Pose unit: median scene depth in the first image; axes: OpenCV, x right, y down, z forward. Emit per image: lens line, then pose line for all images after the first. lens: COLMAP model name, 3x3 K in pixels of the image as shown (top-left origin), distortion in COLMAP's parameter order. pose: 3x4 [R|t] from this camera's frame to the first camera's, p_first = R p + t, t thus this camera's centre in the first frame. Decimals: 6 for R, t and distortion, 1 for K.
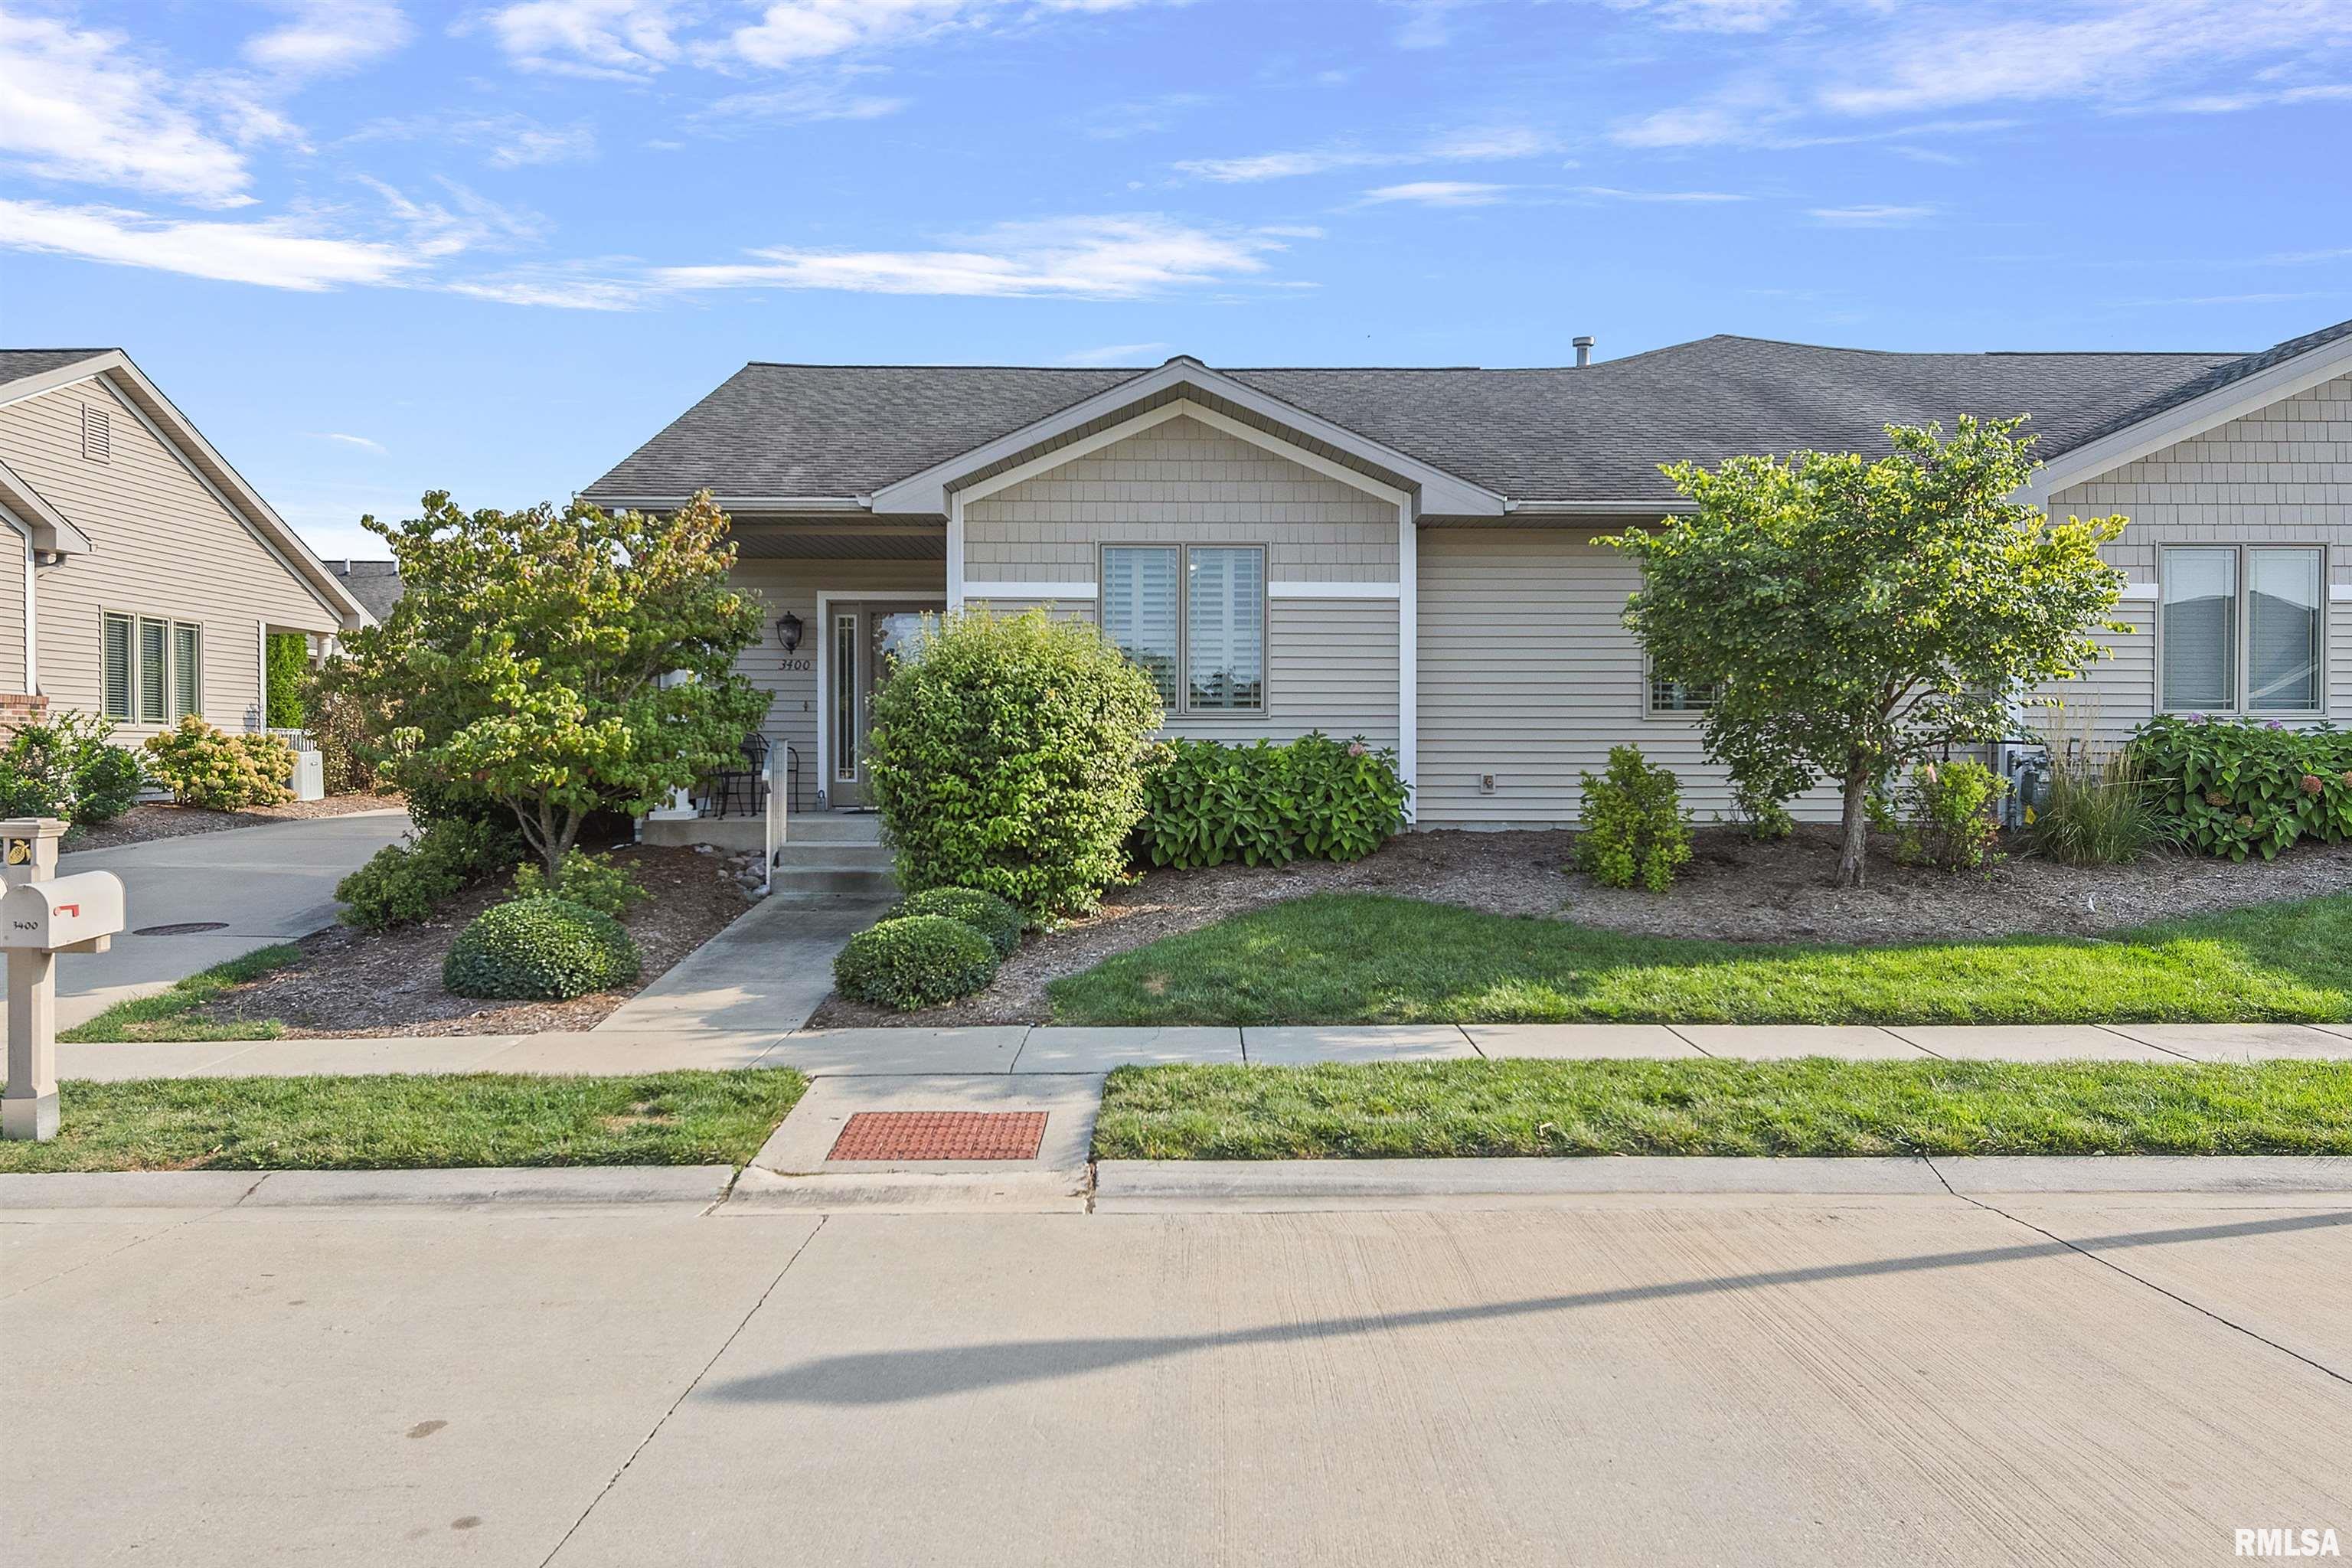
lens RADIAL K [[1705.7, 0, 1189.3], [0, 1705.7, 777.7], [0, 0, 1]] dist [0.034523, -0.005662]
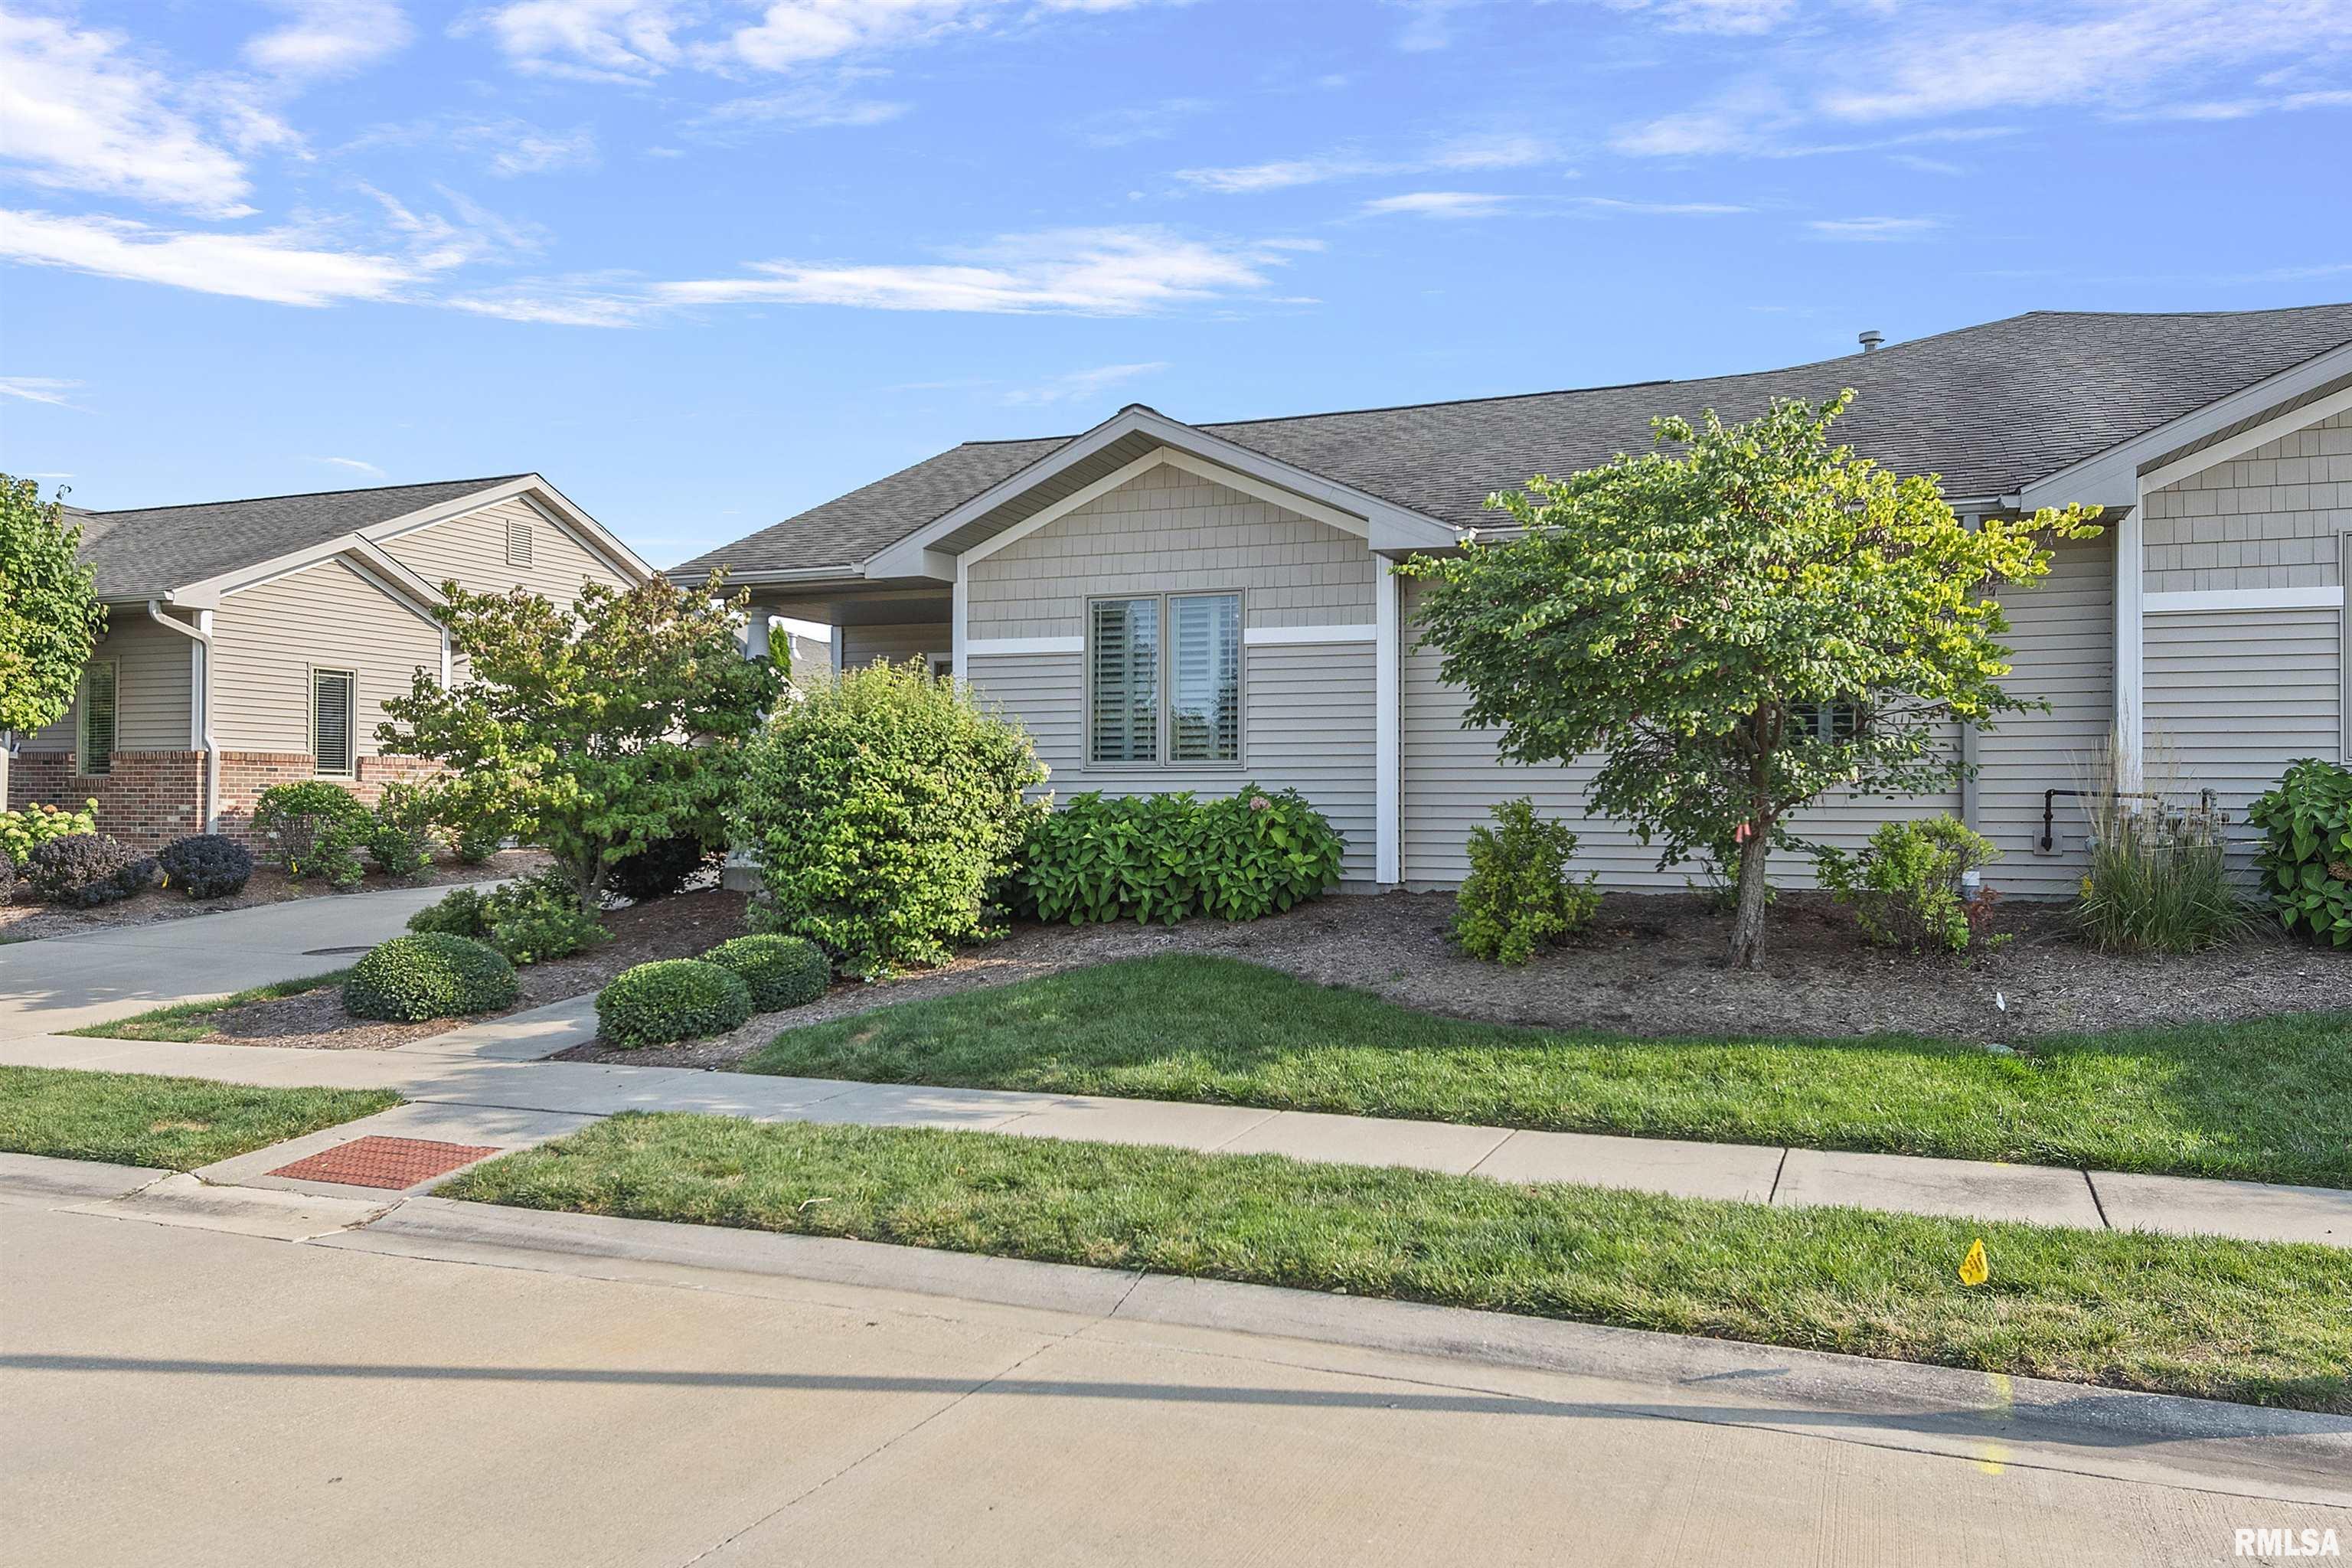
lens RADIAL K [[1705.7, 0, 1184.8], [0, 1705.7, 793.5], [0, 0, 1]] dist [0.034523, -0.005662]
pose [[0.919582, -0.001075, -0.392896, 0.436180], [-0.007328, 0.999775, -0.019887, -0.002661], [0.392829, 0.021167, 0.919368, 0.116056]]
